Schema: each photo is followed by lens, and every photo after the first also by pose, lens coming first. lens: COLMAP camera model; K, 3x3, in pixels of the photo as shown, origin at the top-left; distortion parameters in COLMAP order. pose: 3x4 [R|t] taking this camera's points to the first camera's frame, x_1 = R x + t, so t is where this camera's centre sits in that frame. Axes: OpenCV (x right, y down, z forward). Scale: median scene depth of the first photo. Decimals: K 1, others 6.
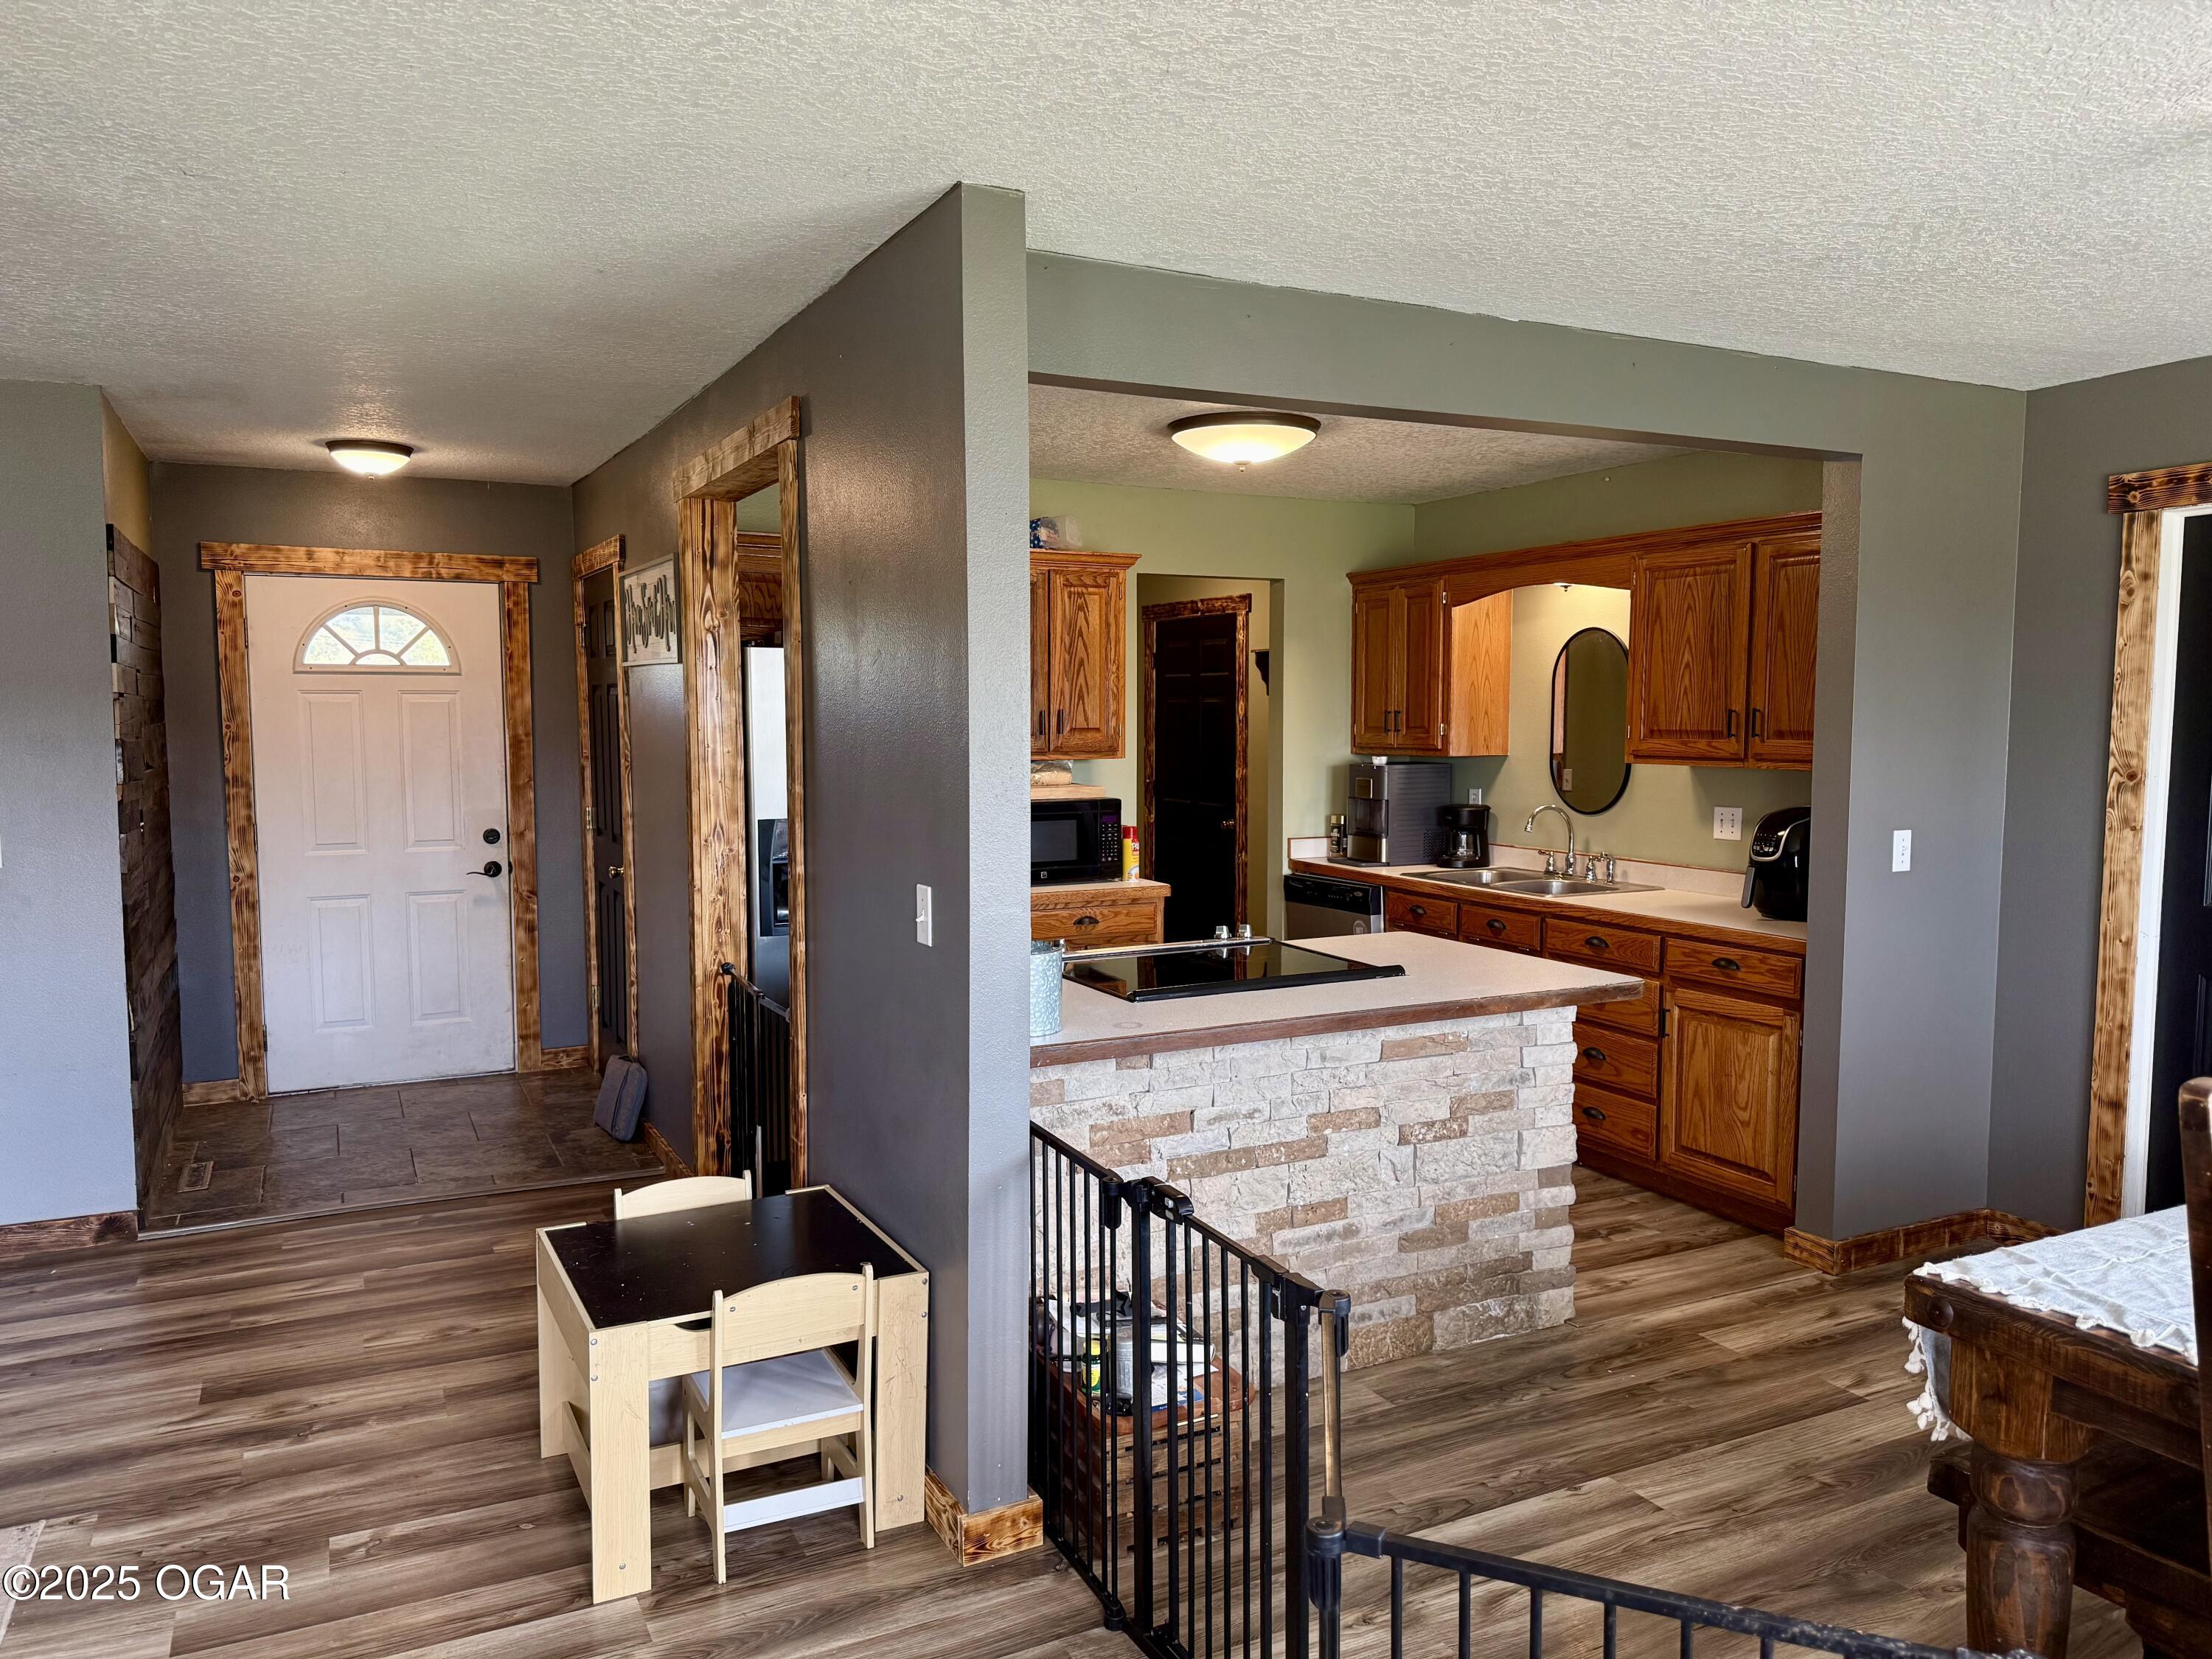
lens RADIAL K [[1567.0, 0, 1109.2], [0, 1567.0, 844.6], [0, 0, 1]] dist [0.017976, -0.024671]
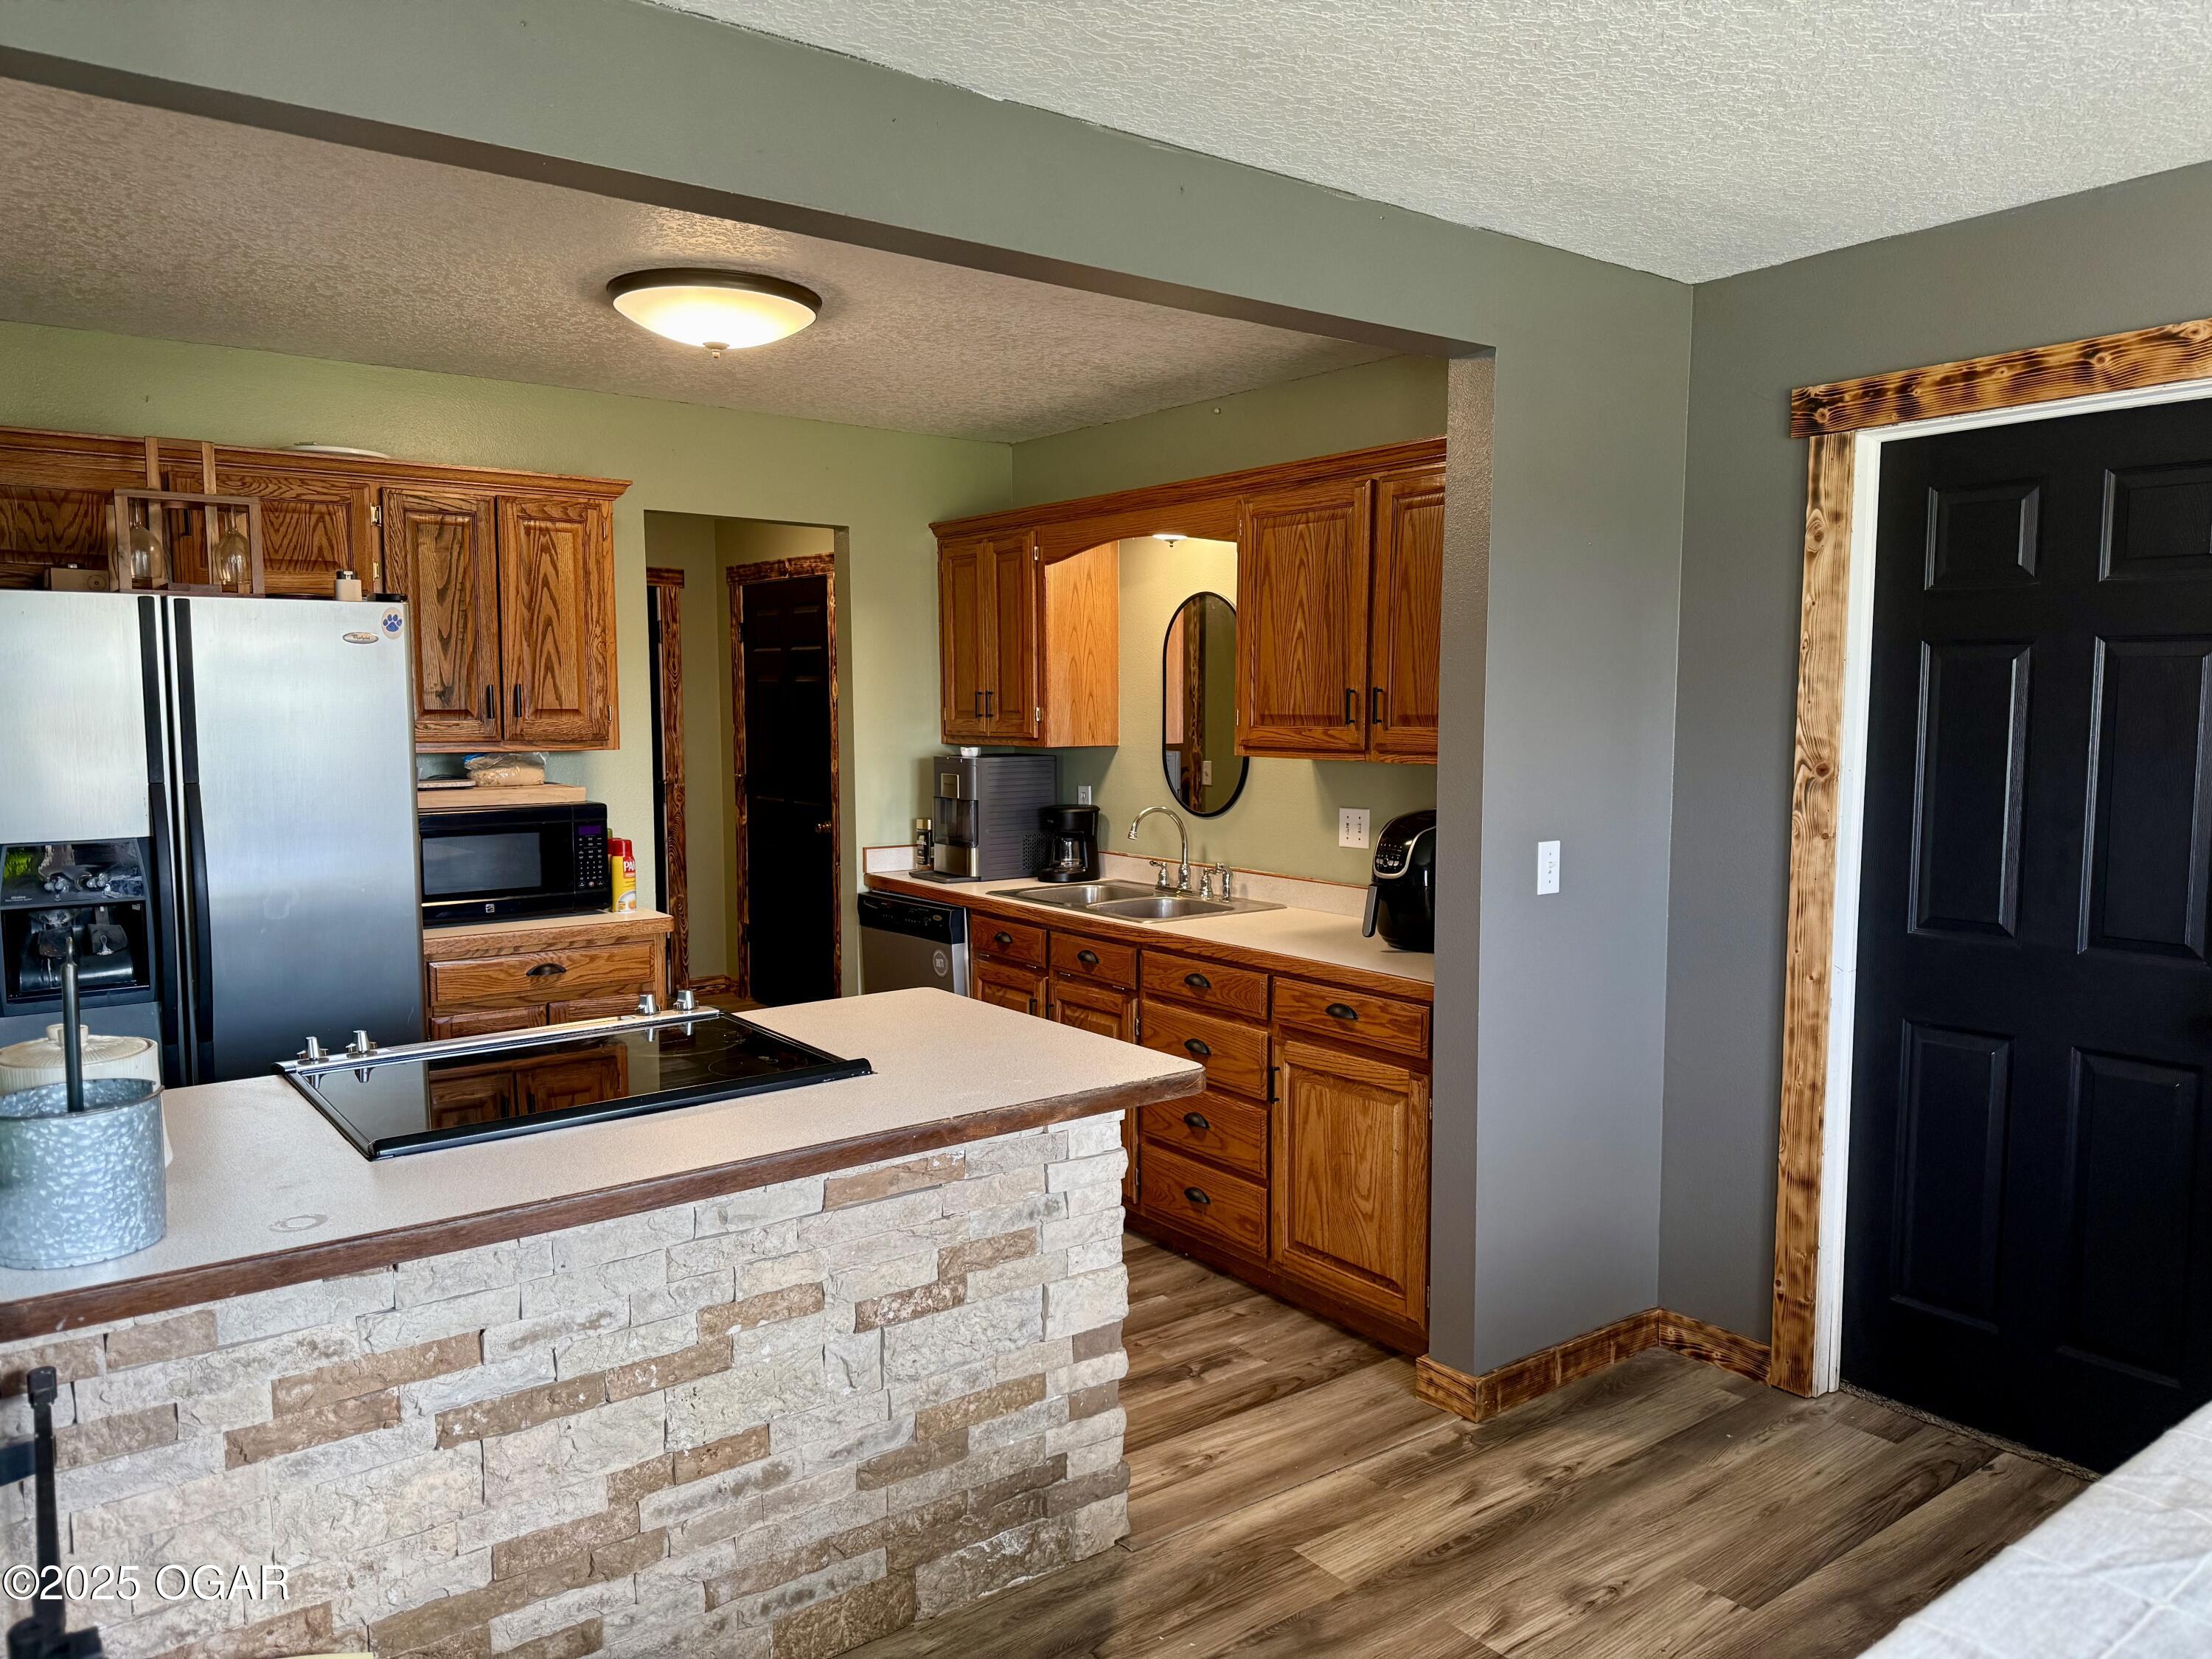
lens RADIAL K [[1539.4, 0, 1103.3], [0, 1539.4, 847.4], [0, 0, 1]] dist [0.150685, -0.253857]
pose [[0.984483, -0.018774, 0.174475, 0.149483], [0.016442, 0.999755, 0.014806, -0.021322], [-0.174710, -0.011707, 0.984550, 0.272964]]
